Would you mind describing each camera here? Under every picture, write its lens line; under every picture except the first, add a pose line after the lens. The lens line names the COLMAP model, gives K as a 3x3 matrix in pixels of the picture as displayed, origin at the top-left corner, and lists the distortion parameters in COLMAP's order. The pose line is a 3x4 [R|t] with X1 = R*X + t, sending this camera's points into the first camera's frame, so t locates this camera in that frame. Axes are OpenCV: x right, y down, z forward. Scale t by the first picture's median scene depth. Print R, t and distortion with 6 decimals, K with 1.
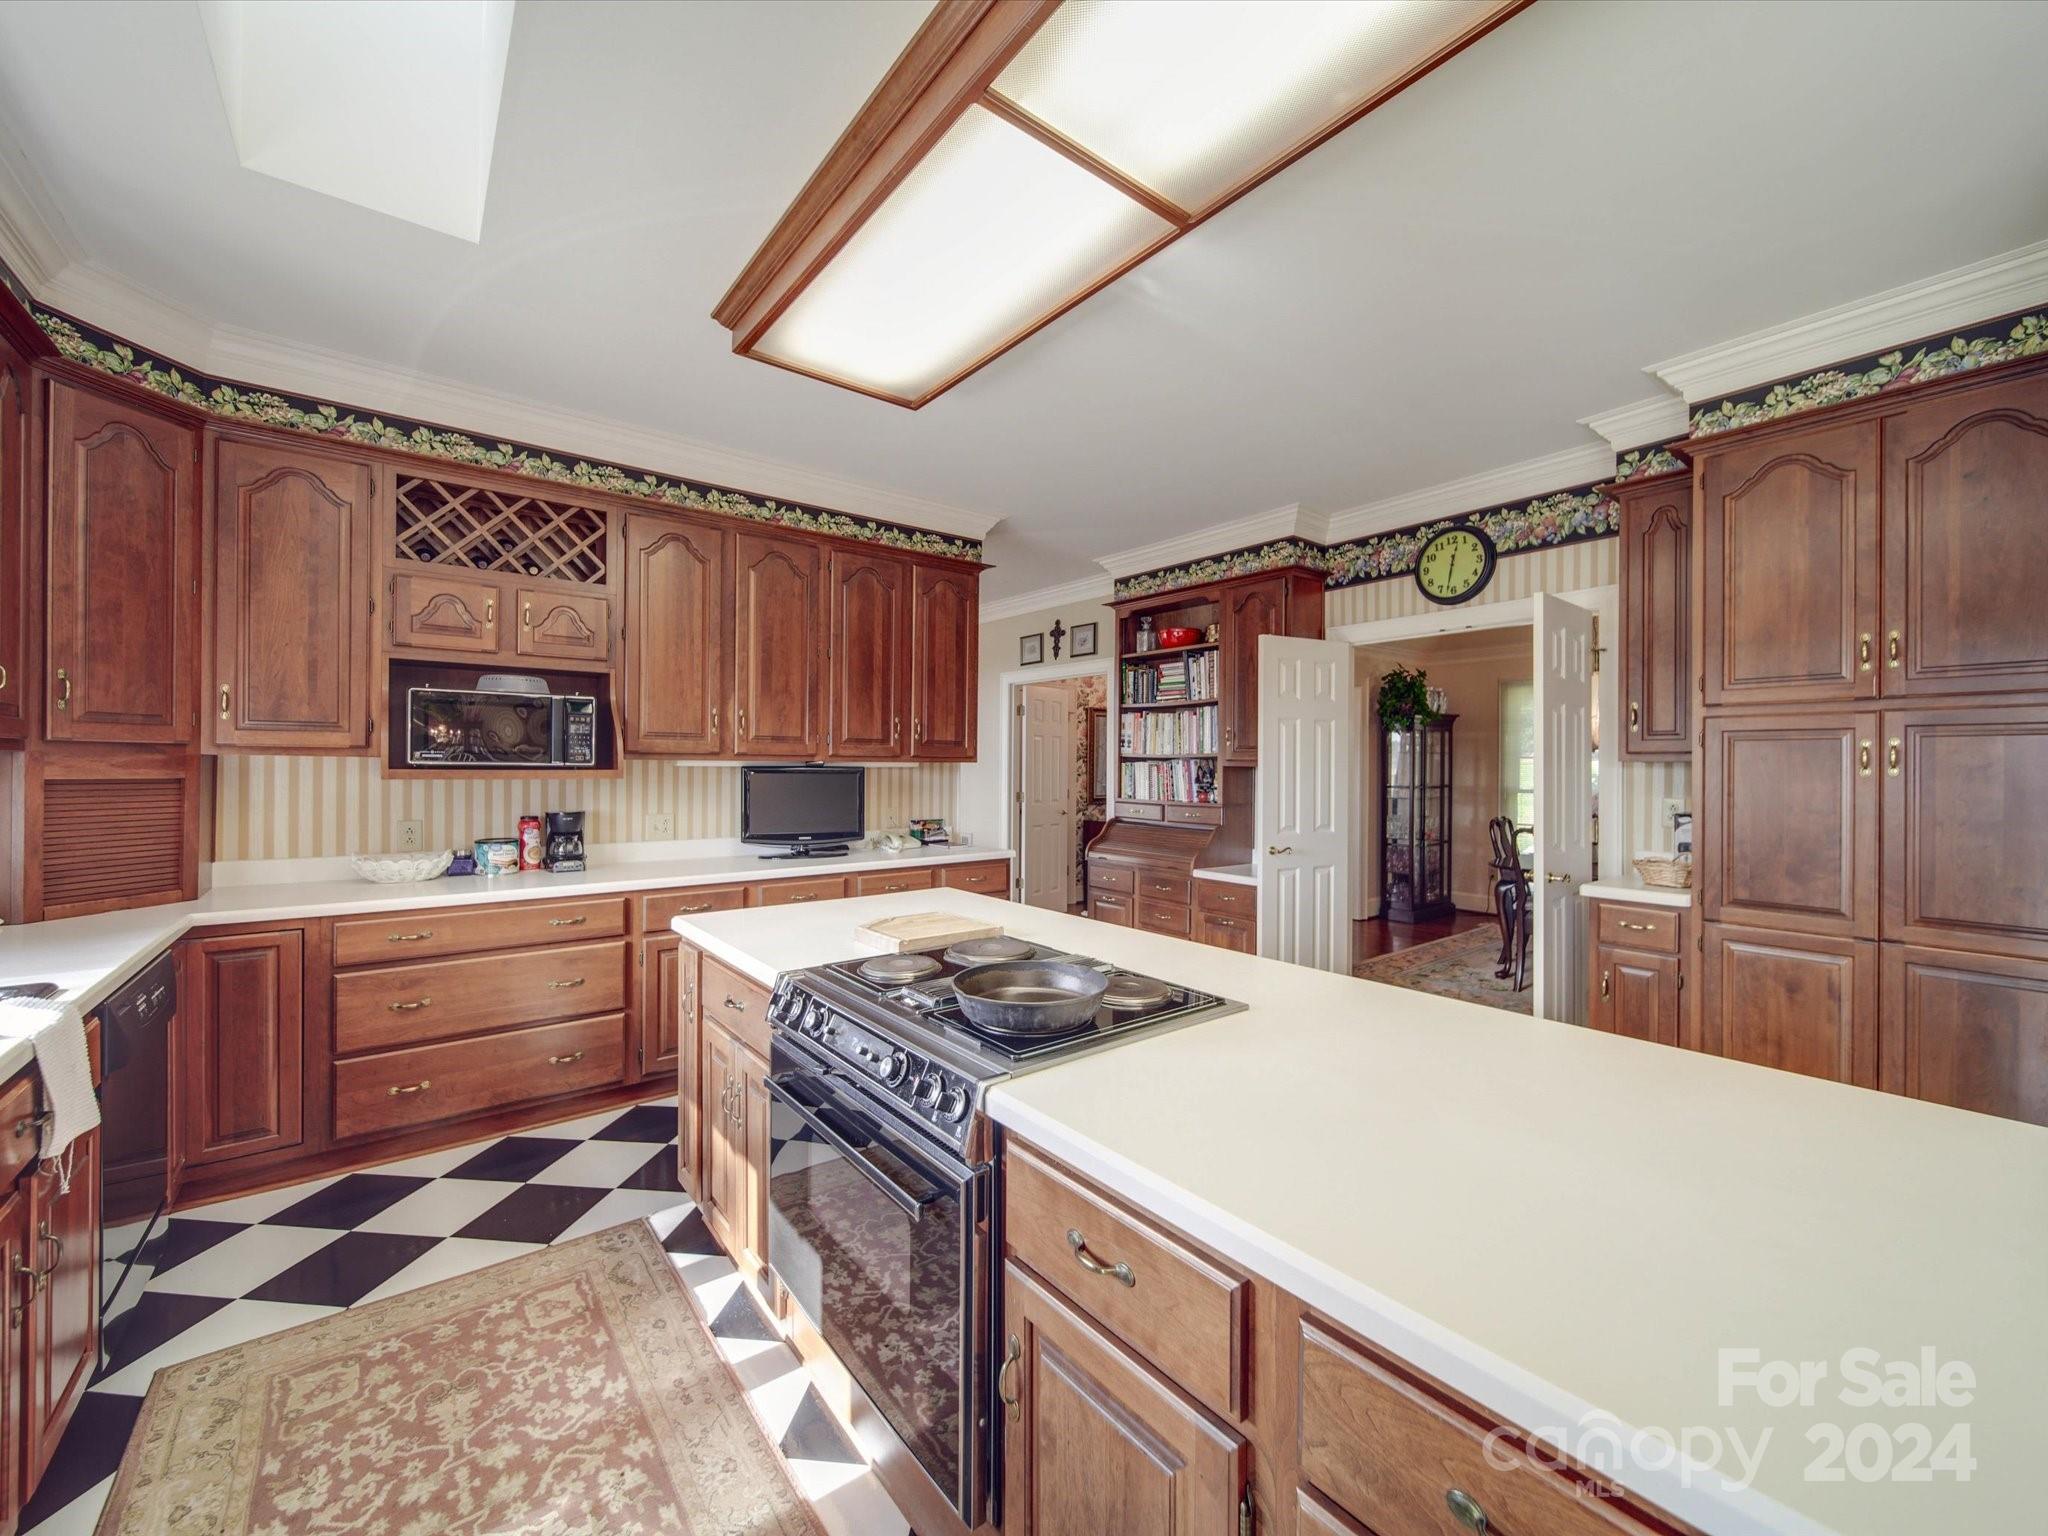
lens RADIAL K [[813.4, 0, 1032.4], [0, 813.4, 769.4], [0, 0, 1]] dist [0.003162, -0.002400]
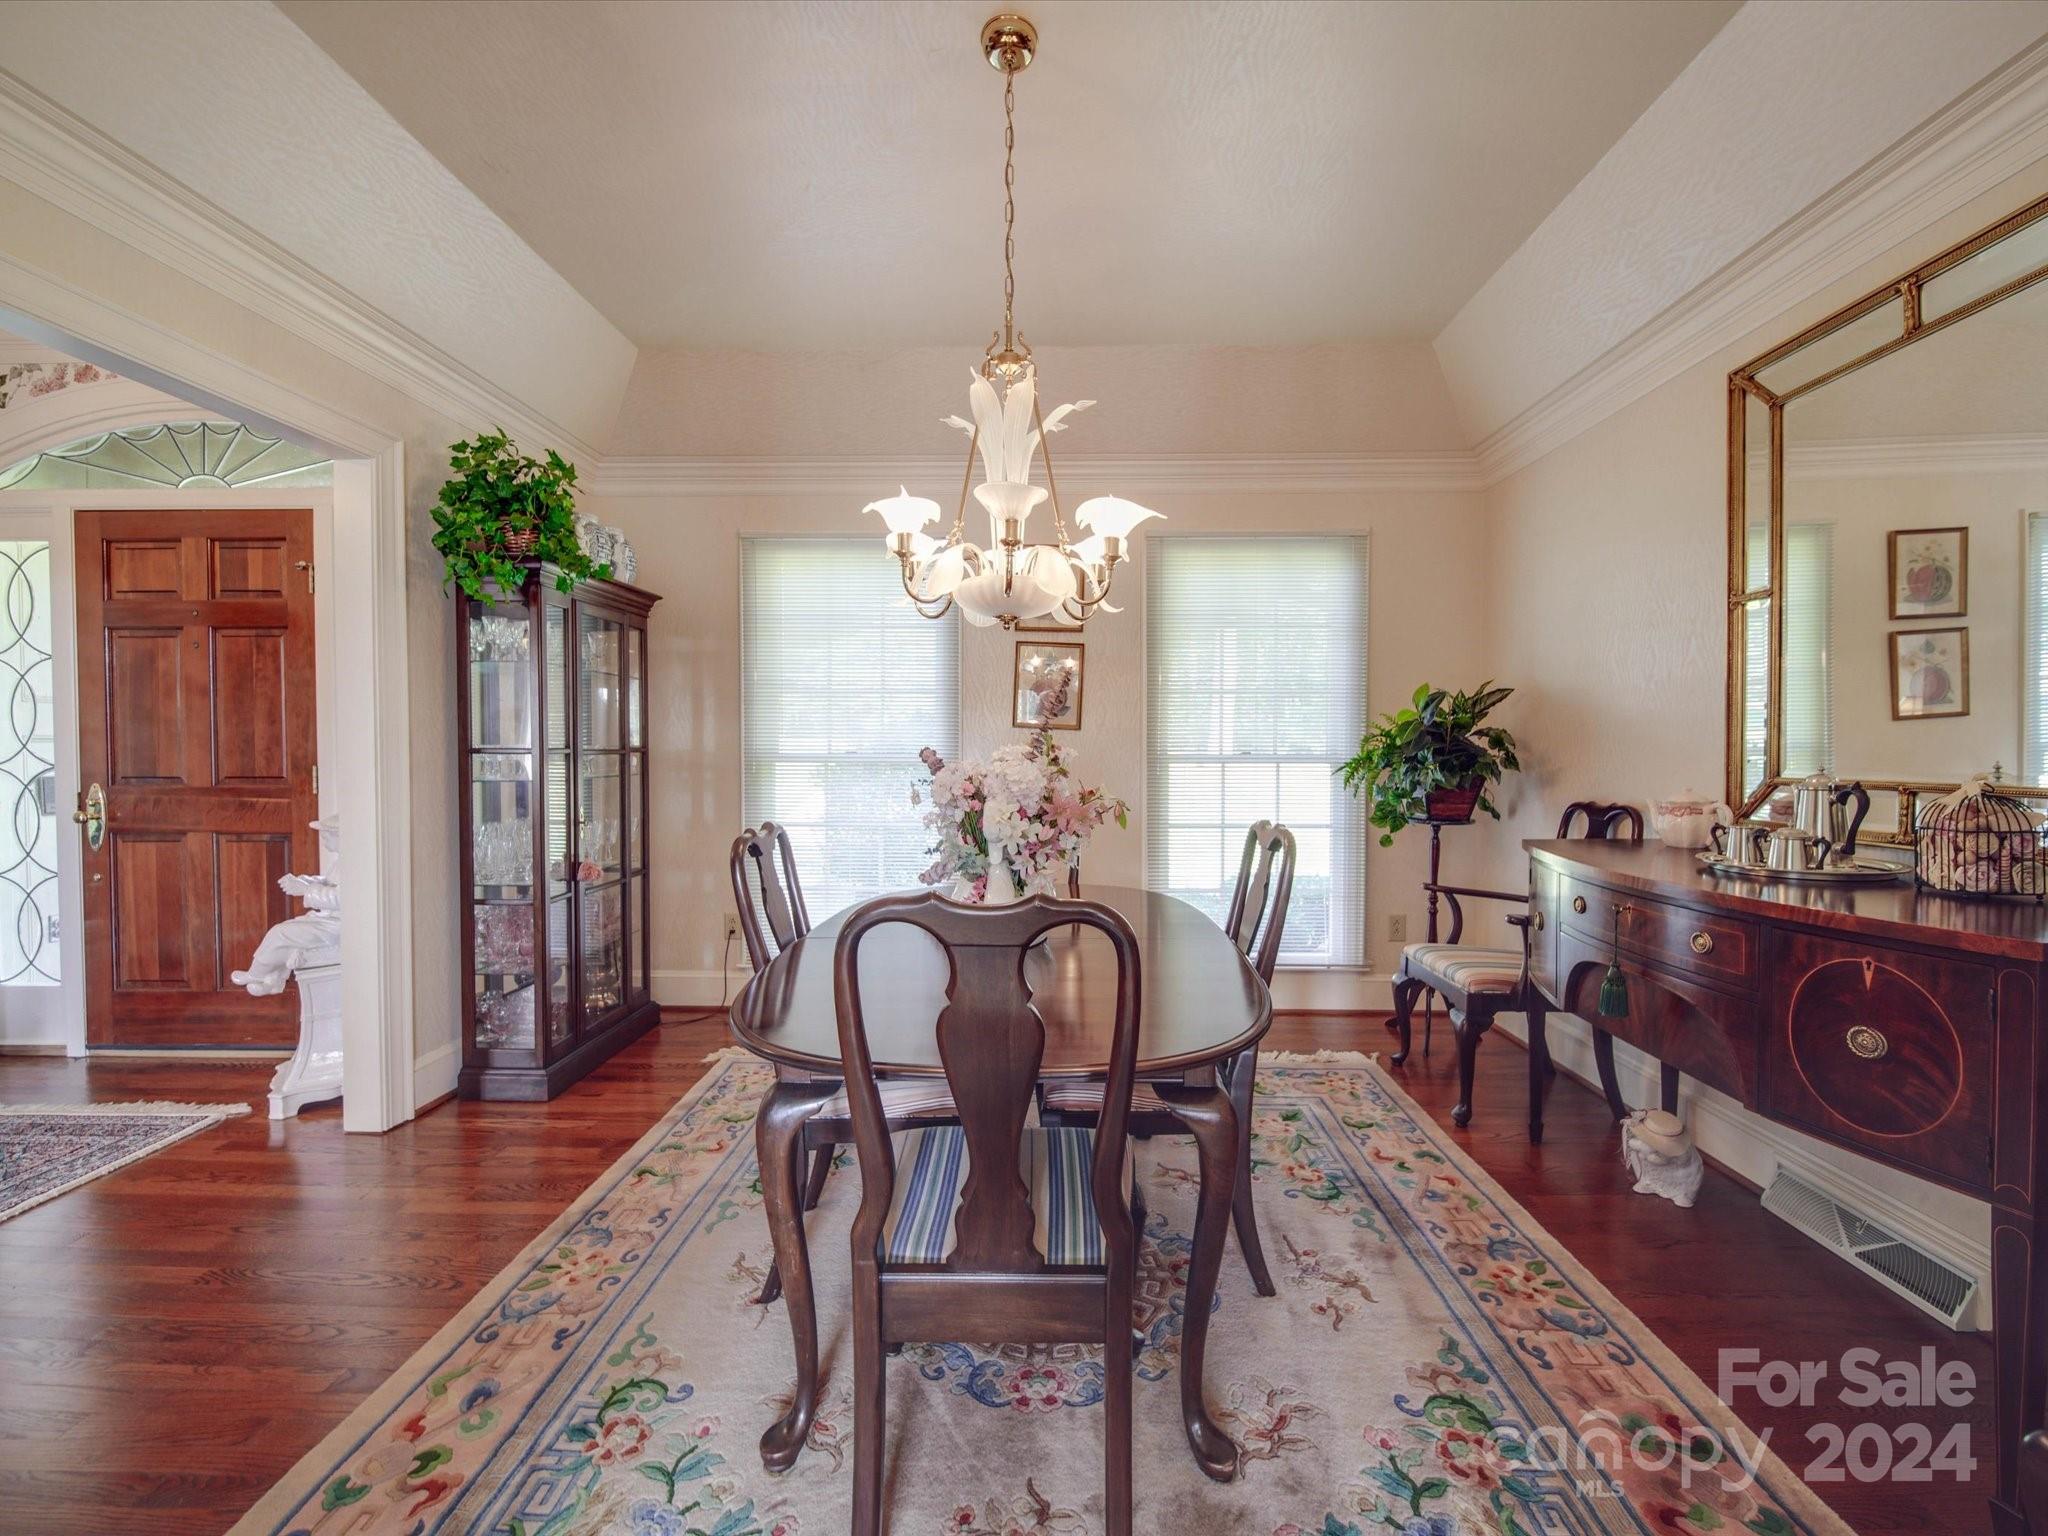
lens RADIAL K [[813.4, 0, 1033.3], [0, 813.4, 762.0], [0, 0, 1]] dist [0.003162, -0.002400]
pose [[0.640374, -0.017783, 0.767857, 0.310318], [0.007098, 0.999826, 0.017235, 0.021383], [-0.768030, -0.005587, 0.640389, 0.554012]]
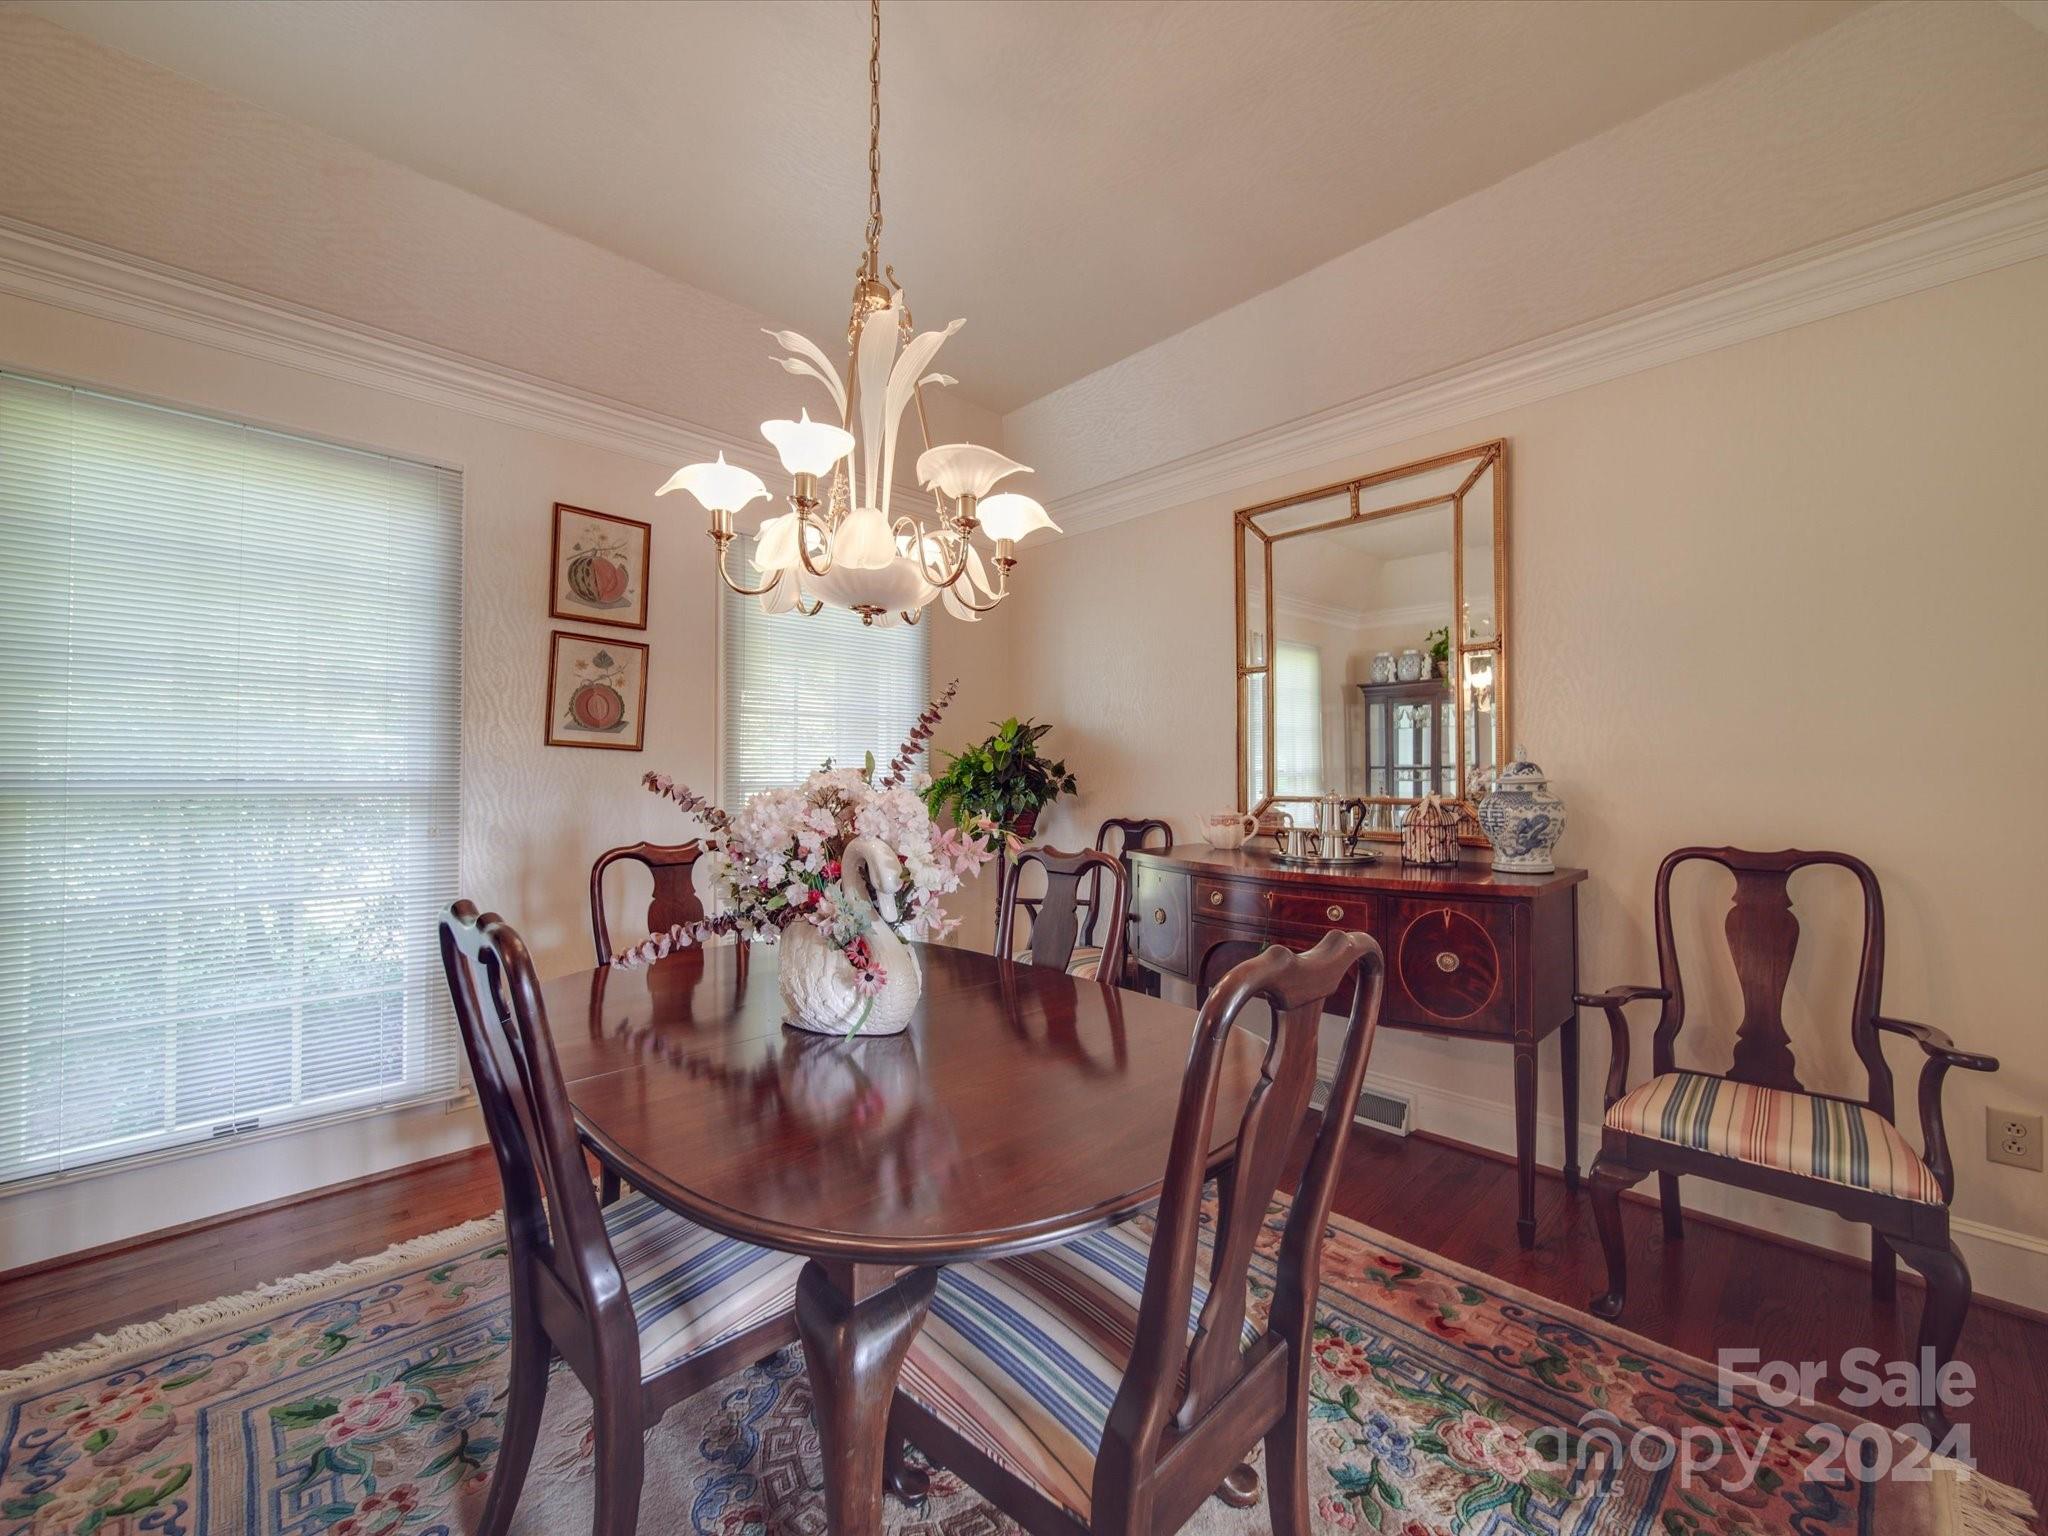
lens RADIAL K [[813.4, 0, 1040.6], [0, 813.4, 761.9], [0, 0, 1]] dist [0.003162, -0.002400]
pose [[-0.098871, 0.012252, 0.995025, 0.295221], [0.002442, 0.999924, -0.012069, 0.020853], [-0.995097, 0.001236, -0.098893, 0.699826]]
